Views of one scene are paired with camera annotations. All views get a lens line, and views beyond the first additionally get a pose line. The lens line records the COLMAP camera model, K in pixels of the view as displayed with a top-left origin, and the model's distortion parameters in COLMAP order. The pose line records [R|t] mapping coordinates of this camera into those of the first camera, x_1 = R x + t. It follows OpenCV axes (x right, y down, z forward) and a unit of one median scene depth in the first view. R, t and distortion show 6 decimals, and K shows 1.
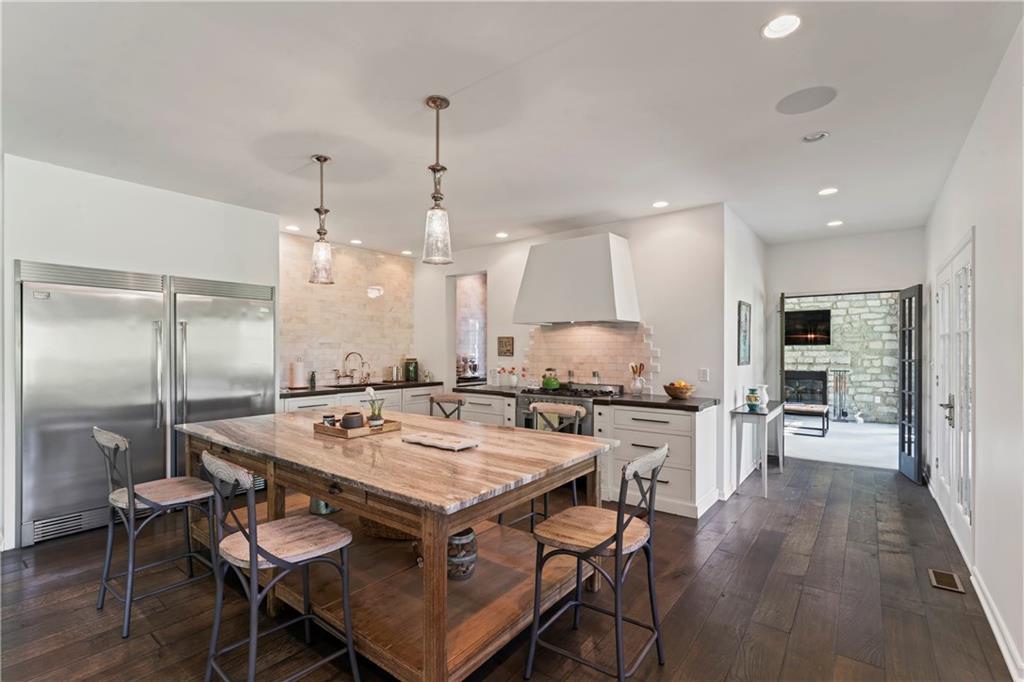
lens RADIAL K [[463.4, 0, 513.6], [0, 463.4, 345.0], [0, 0, 1]] dist [-0.004182, -0.000227]
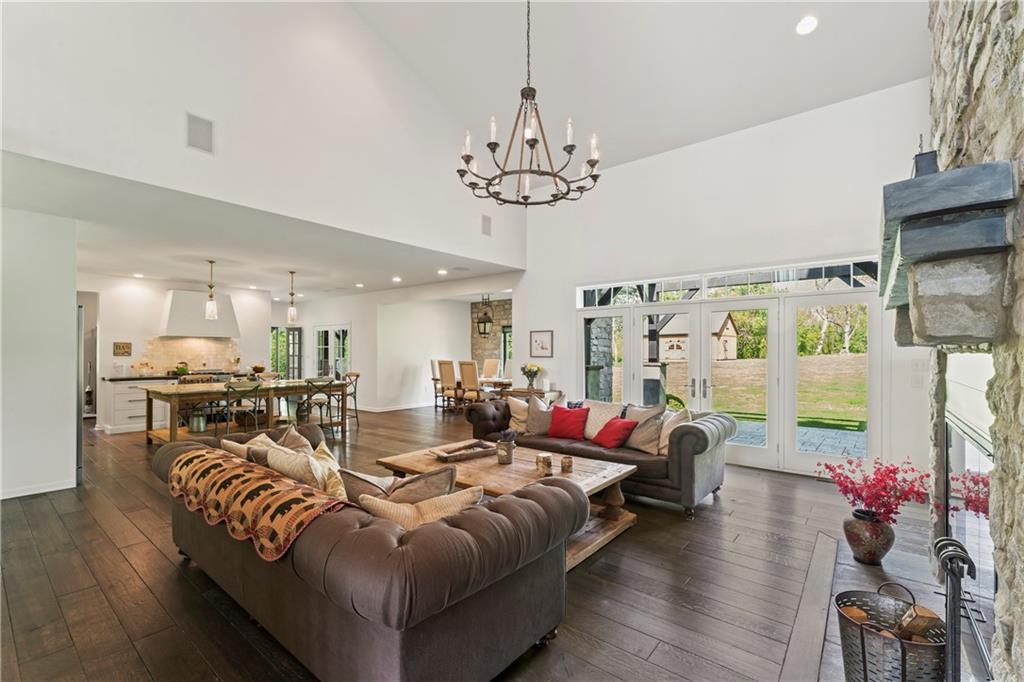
lens RADIAL K [[443.7, 0, 513.3], [0, 443.7, 349.3], [0, 0, 1]] dist [-0.002011, -0.000186]
pose [[0.029060, 0.012325, 0.999502, -1.589331], [-0.004448, 0.999916, -0.012201, 0.016824], [-0.999568, -0.004091, 0.029112, -0.304086]]
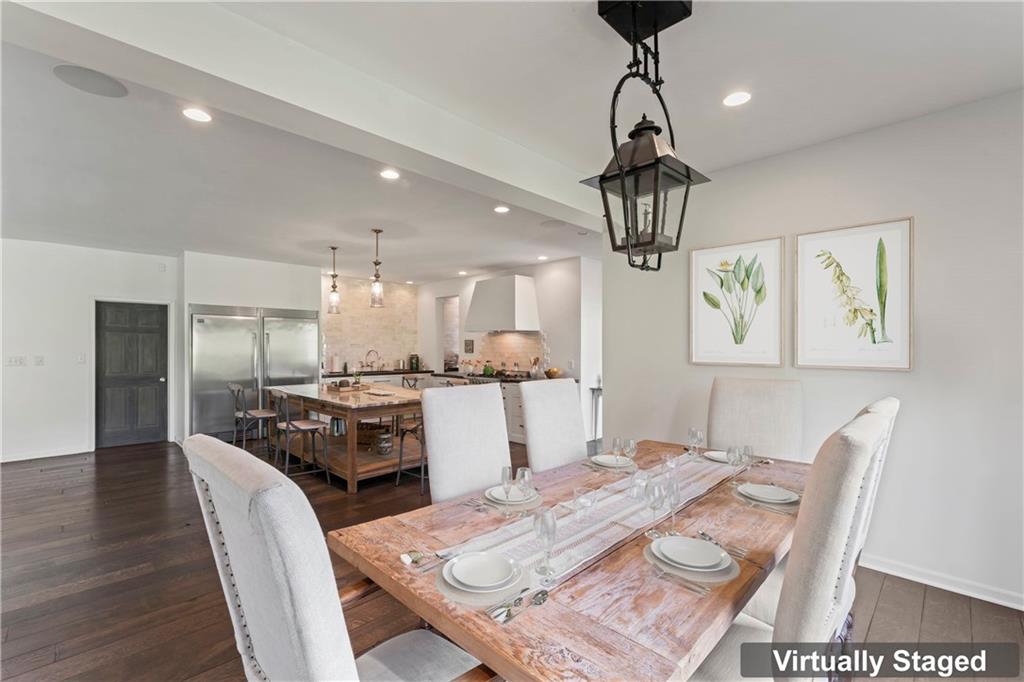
lens RADIAL K [[443.7, 0, 512.6], [0, 443.7, 343.3], [0, 0, 1]] dist [-0.002011, -0.000186]
pose [[0.992219, -0.001528, -0.124499, 0.348504], [0.001517, 0.999999, -0.000186, -0.007044], [0.124499, -0.000005, 0.992220, -0.462631]]
